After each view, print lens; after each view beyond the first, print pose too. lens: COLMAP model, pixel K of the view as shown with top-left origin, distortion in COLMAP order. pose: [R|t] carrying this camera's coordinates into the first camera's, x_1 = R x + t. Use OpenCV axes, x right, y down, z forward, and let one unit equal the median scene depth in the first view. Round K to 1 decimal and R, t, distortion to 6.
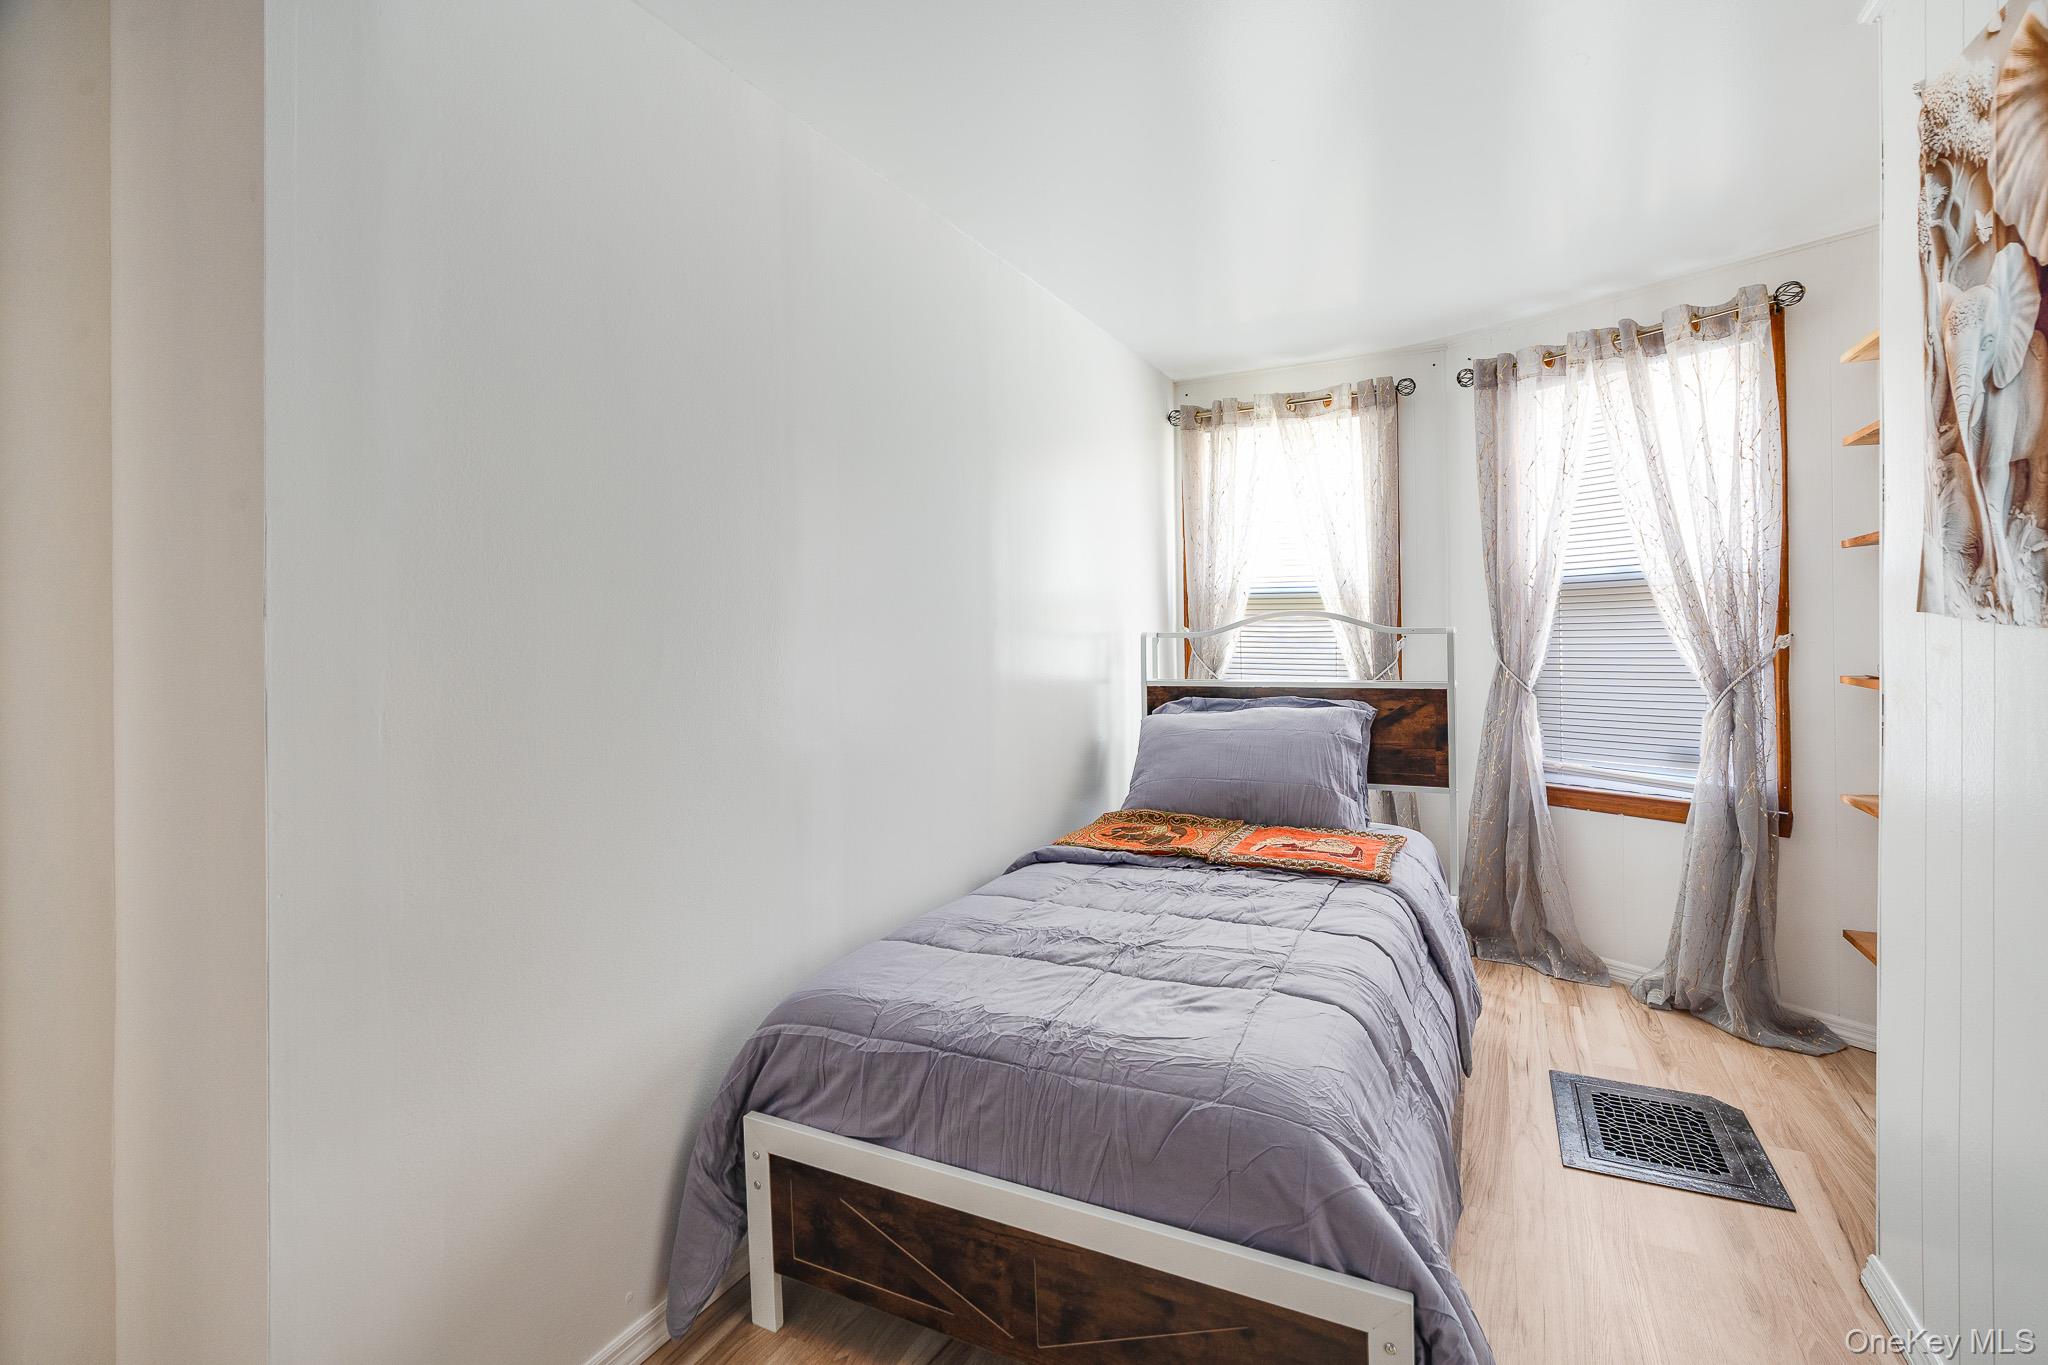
lens RADIAL K [[952.4, 0, 1022.7], [0, 952.4, 630.5], [0, 0, 1]] dist [-0.001256, 0.001105]
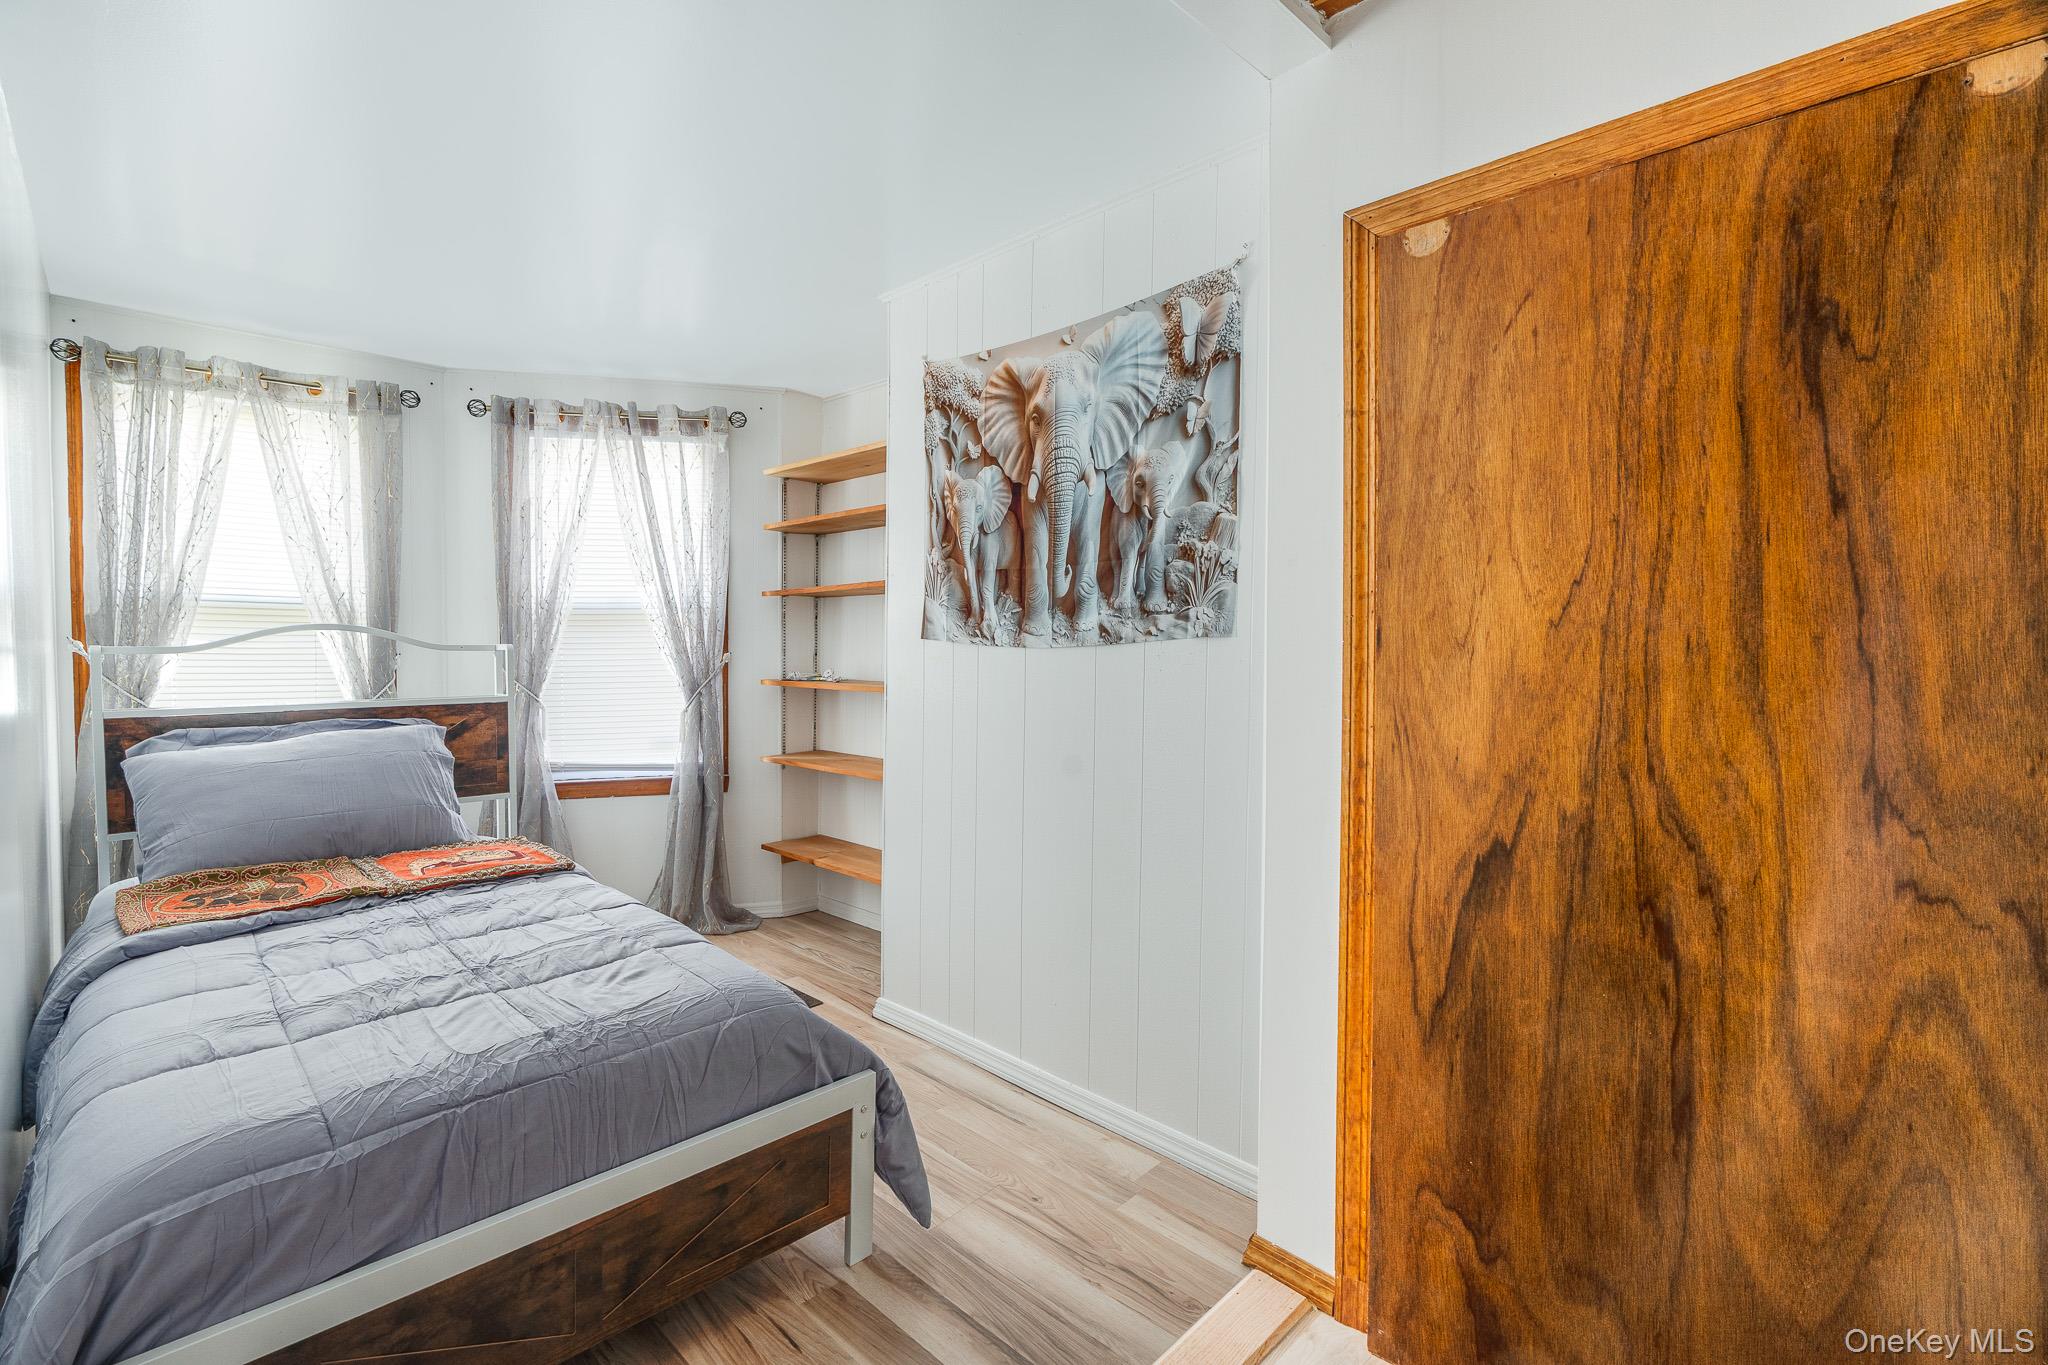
lens RADIAL K [[918.3, 0, 1024.0], [0, 918.3, 682.5], [0, 0, 1]] dist [-0.000926, 0.000169]
pose [[0.321086, -0.024367, 0.946736, -0.606641], [-0.005615, 0.999602, 0.027632, 0.012961], [-0.947033, -0.014188, 0.320822, 0.188869]]
